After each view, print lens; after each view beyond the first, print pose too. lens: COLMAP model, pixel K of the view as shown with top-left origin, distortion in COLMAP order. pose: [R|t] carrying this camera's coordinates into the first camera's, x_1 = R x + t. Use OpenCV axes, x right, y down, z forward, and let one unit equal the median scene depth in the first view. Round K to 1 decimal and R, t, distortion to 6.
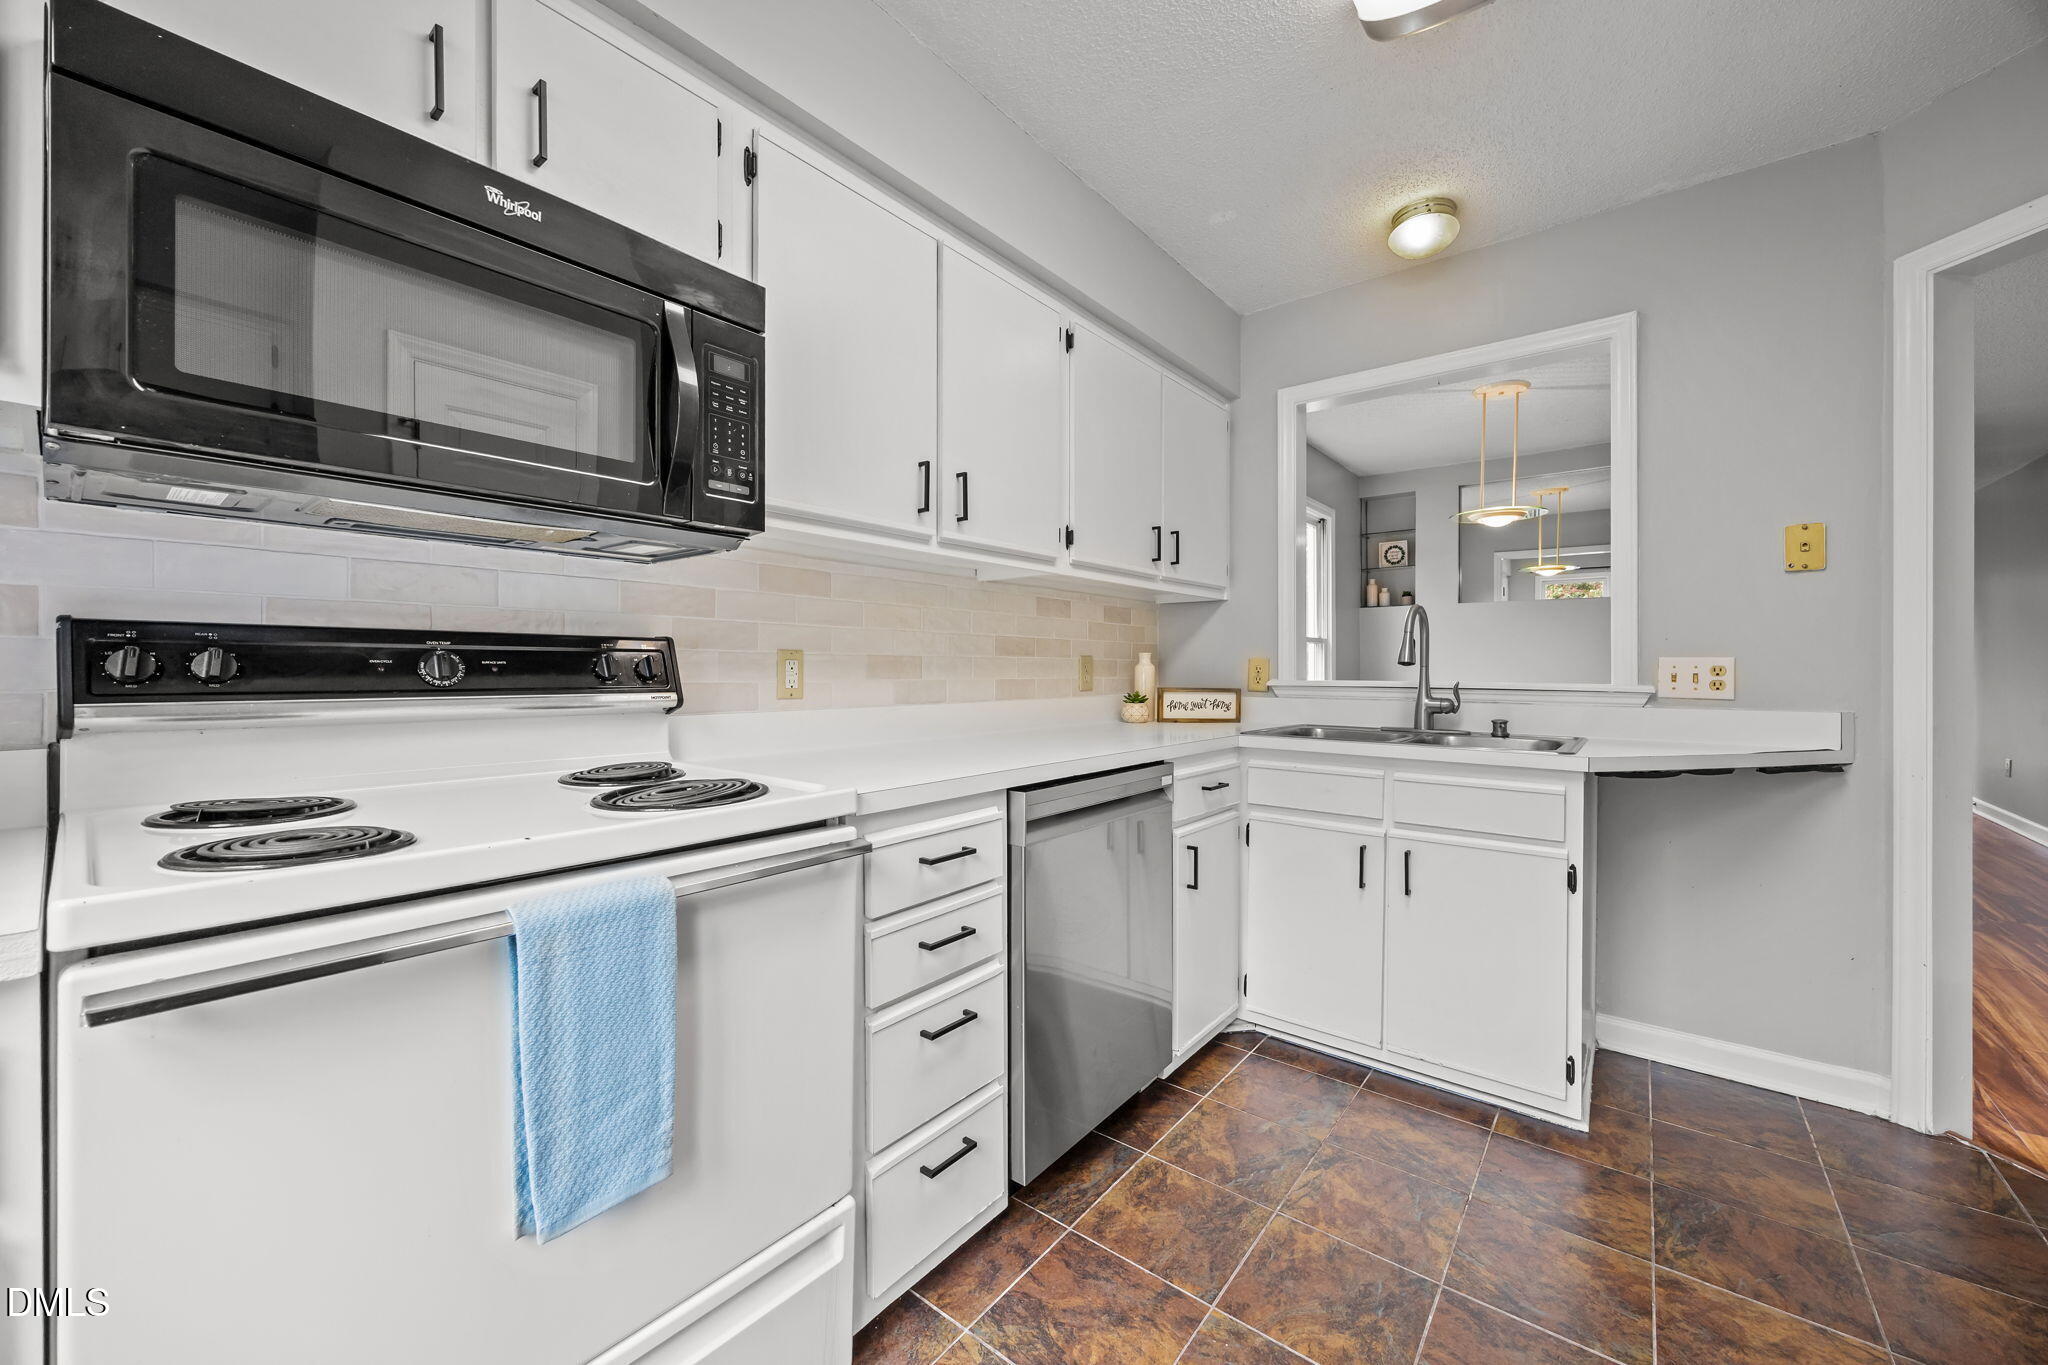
lens RADIAL K [[790.5, 0, 1020.7], [0, 790.5, 674.5], [0, 0, 1]] dist [-0.002553, 0.000026]
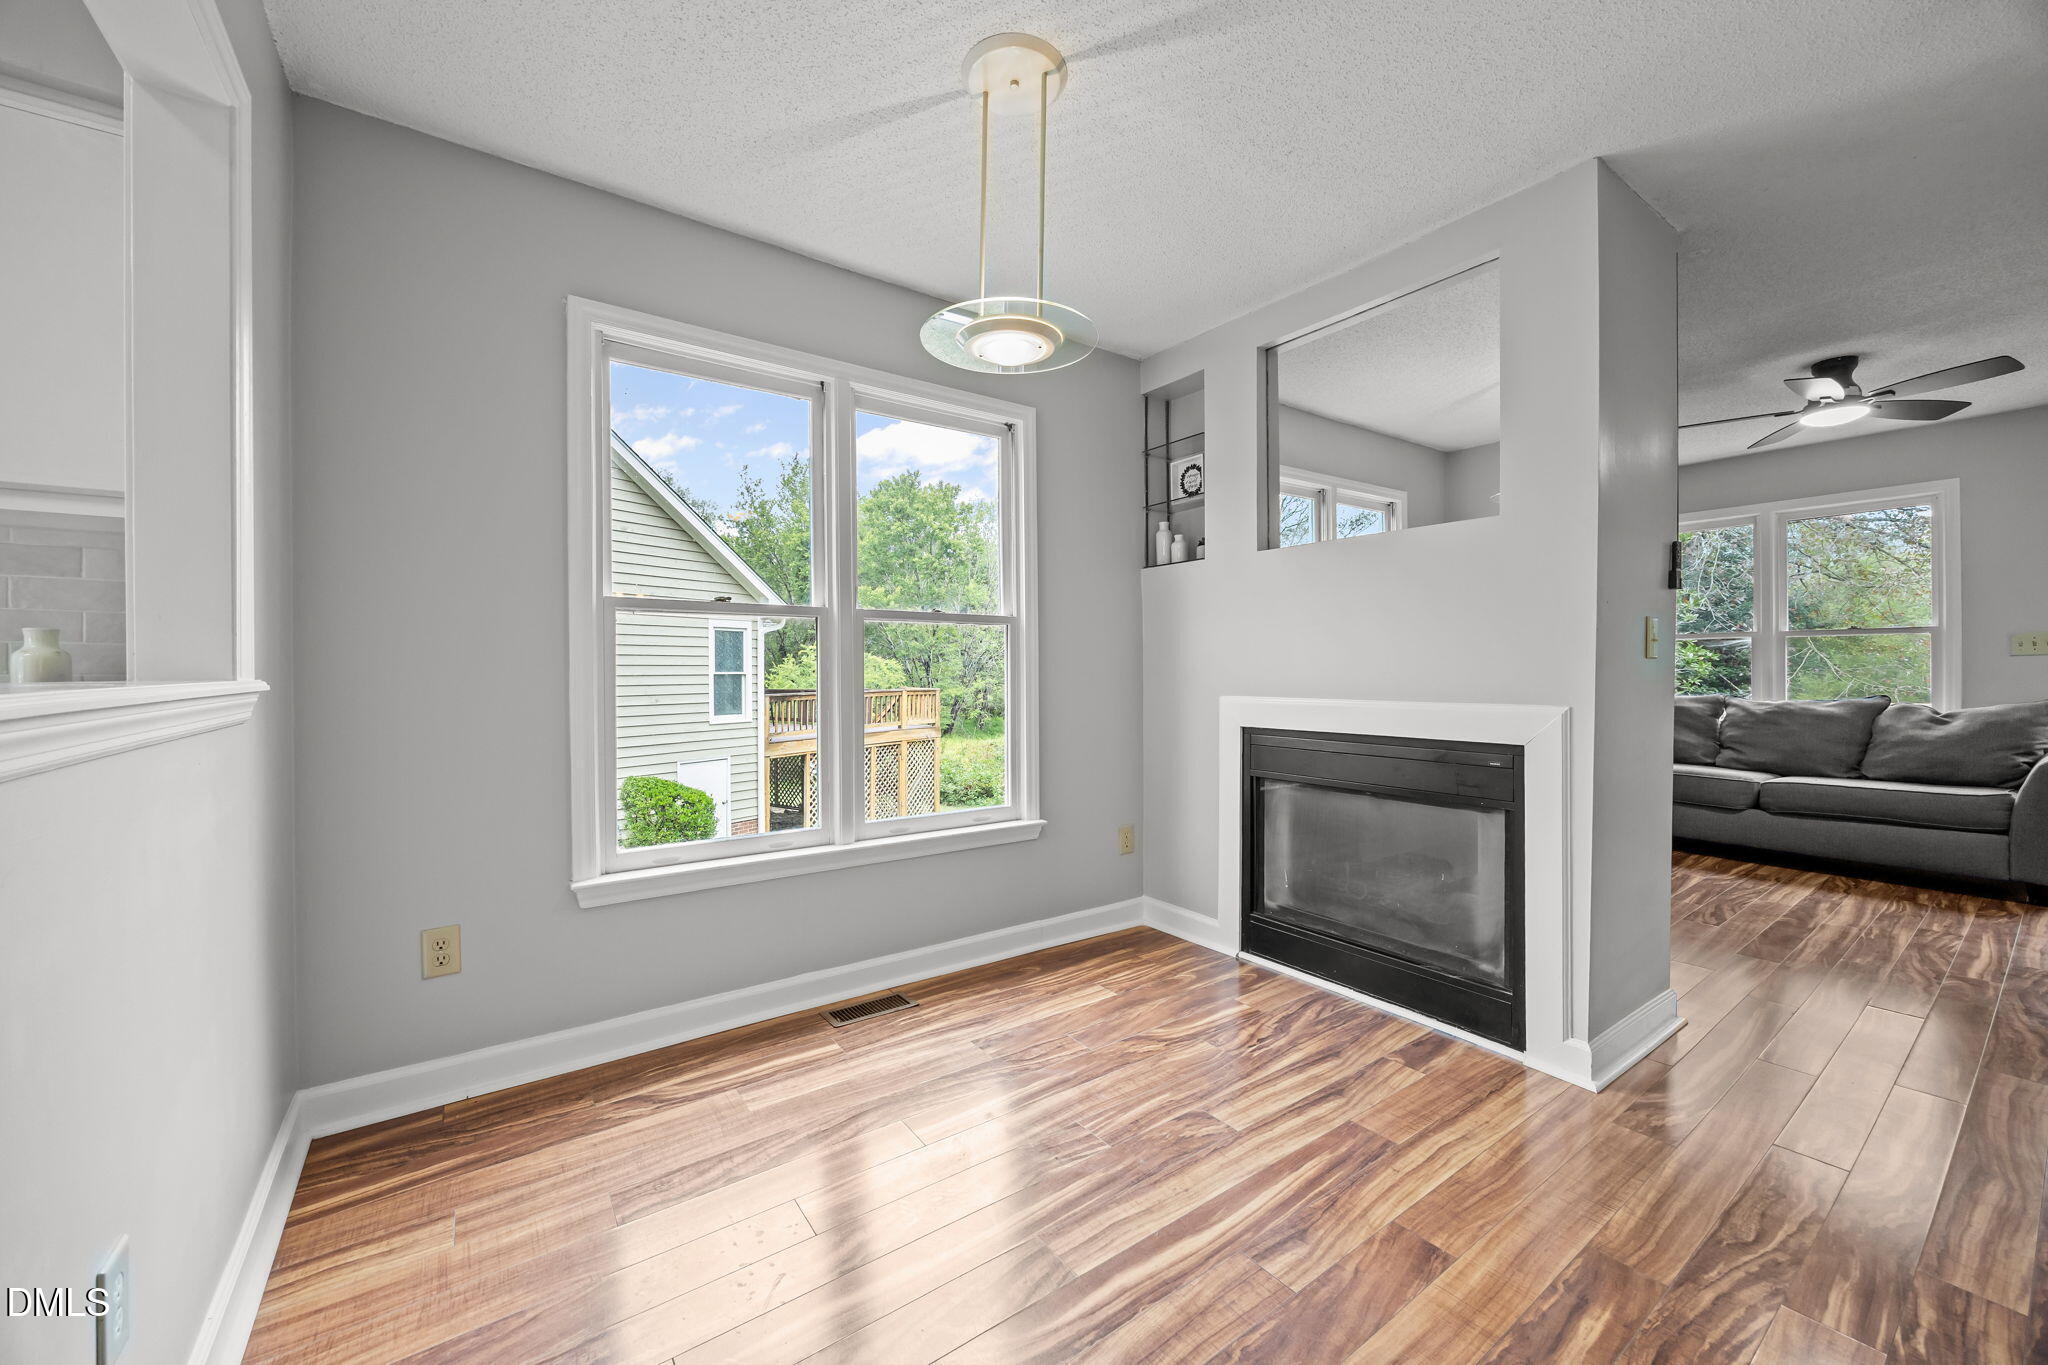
lens RADIAL K [[790.5, 0, 1030.9], [0, 790.5, 672.5], [0, 0, 1]] dist [-0.002553, 0.000026]
pose [[0.966957, -0.004314, -0.254904, 0.507320], [0.004234, 0.999991, -0.000863, -0.000550], [0.254906, -0.000244, 0.966966, 0.366278]]
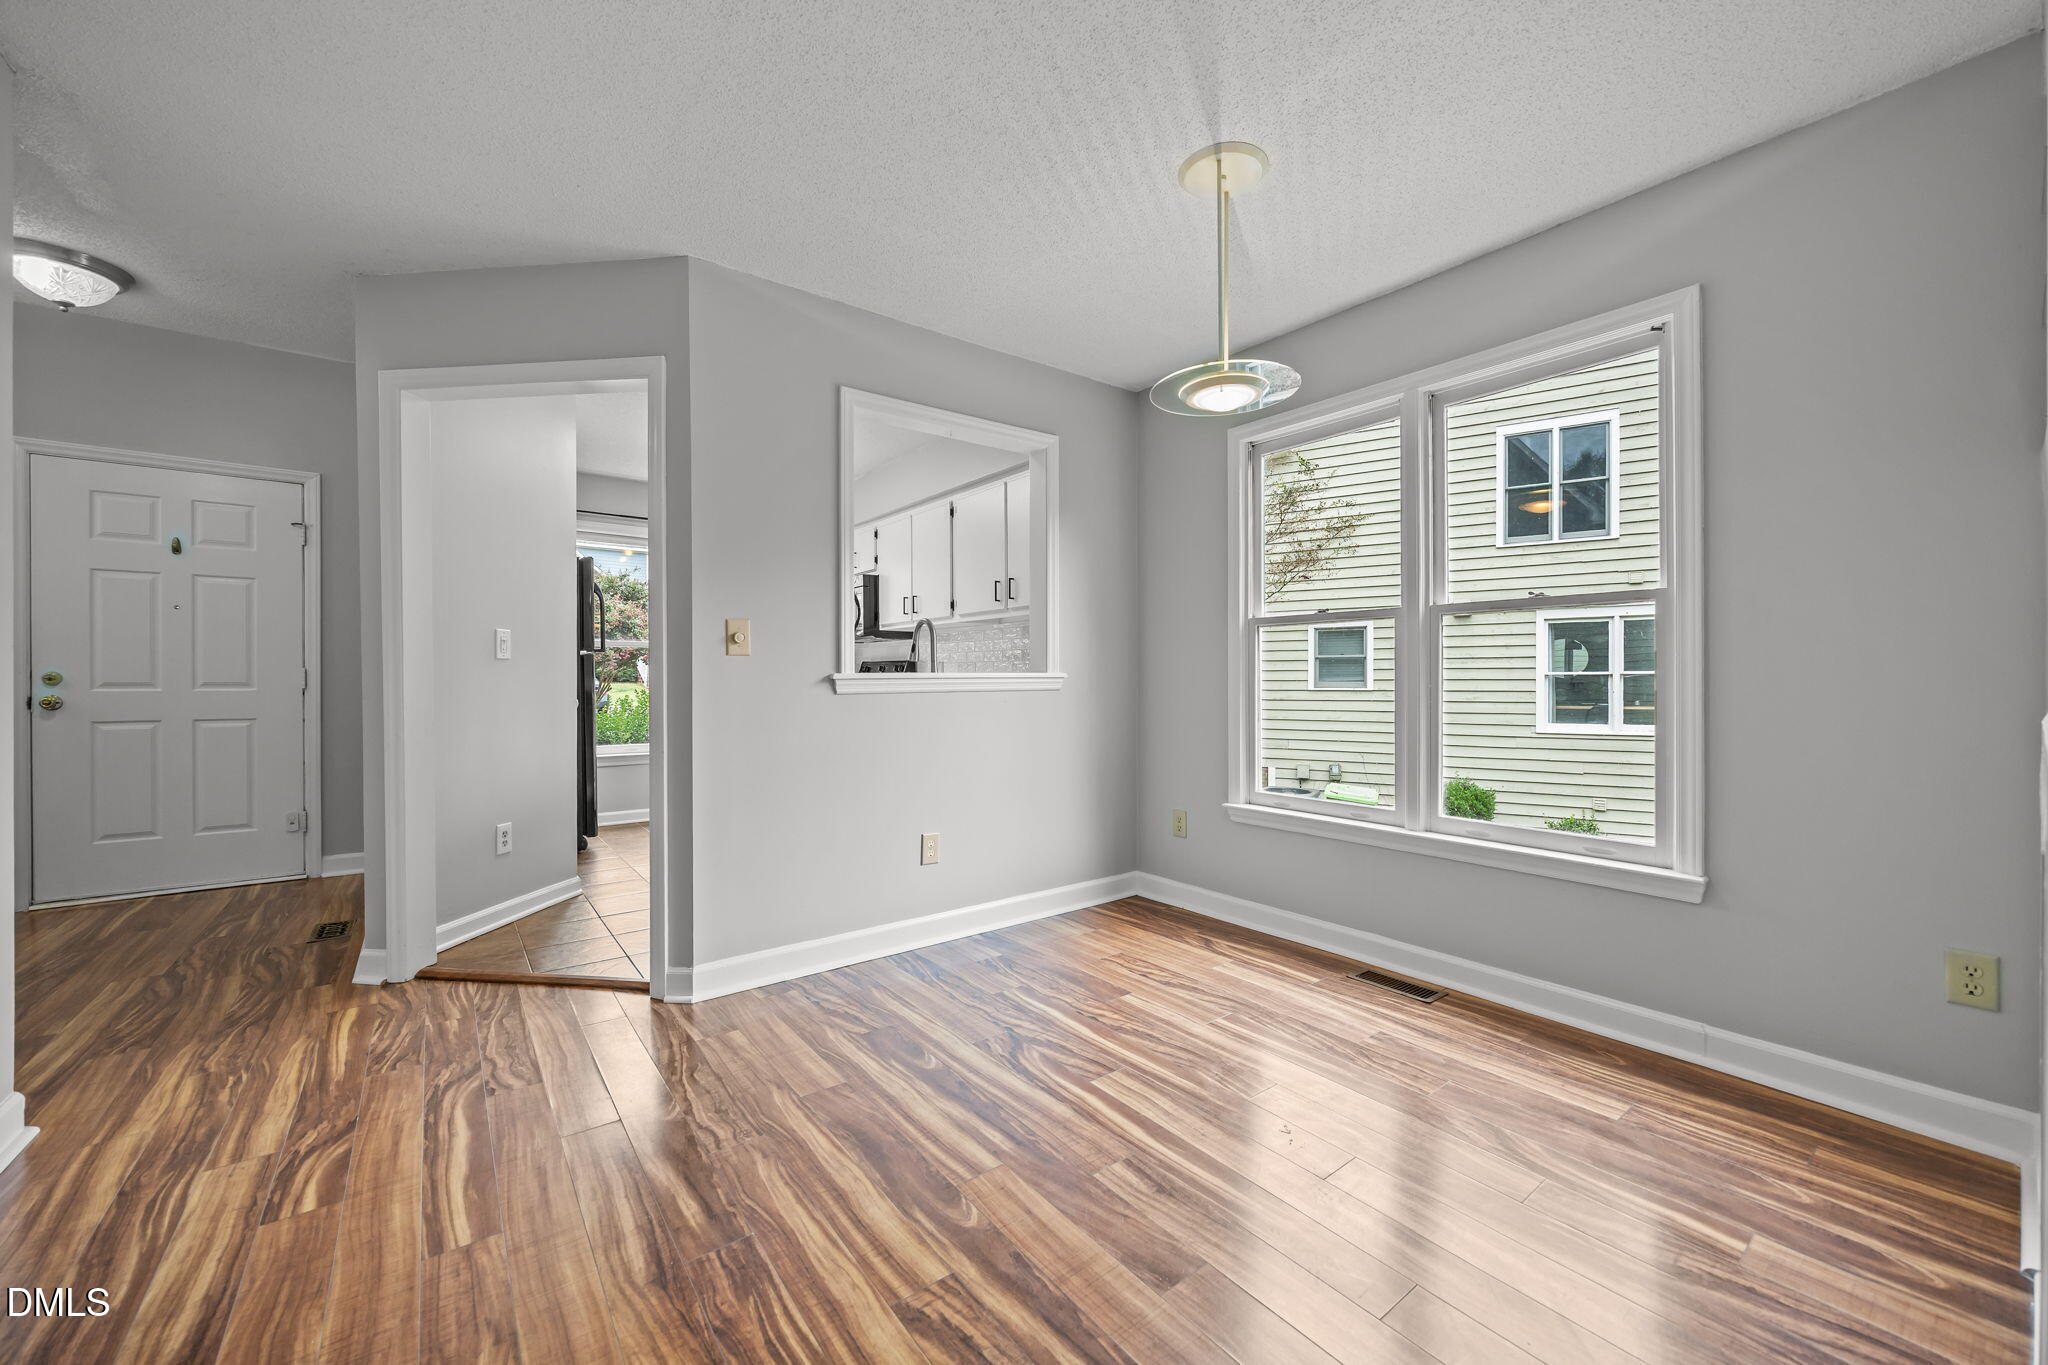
lens RADIAL K [[790.5, 0, 1028.4], [0, 790.5, 685.3], [0, 0, 1]] dist [-0.002553, 0.000026]
pose [[-0.232126, 0.004784, -0.972674, 0.944595], [-0.003512, 0.999977, 0.005757, 0.009220], [0.972679, 0.004752, -0.232104, 0.792904]]
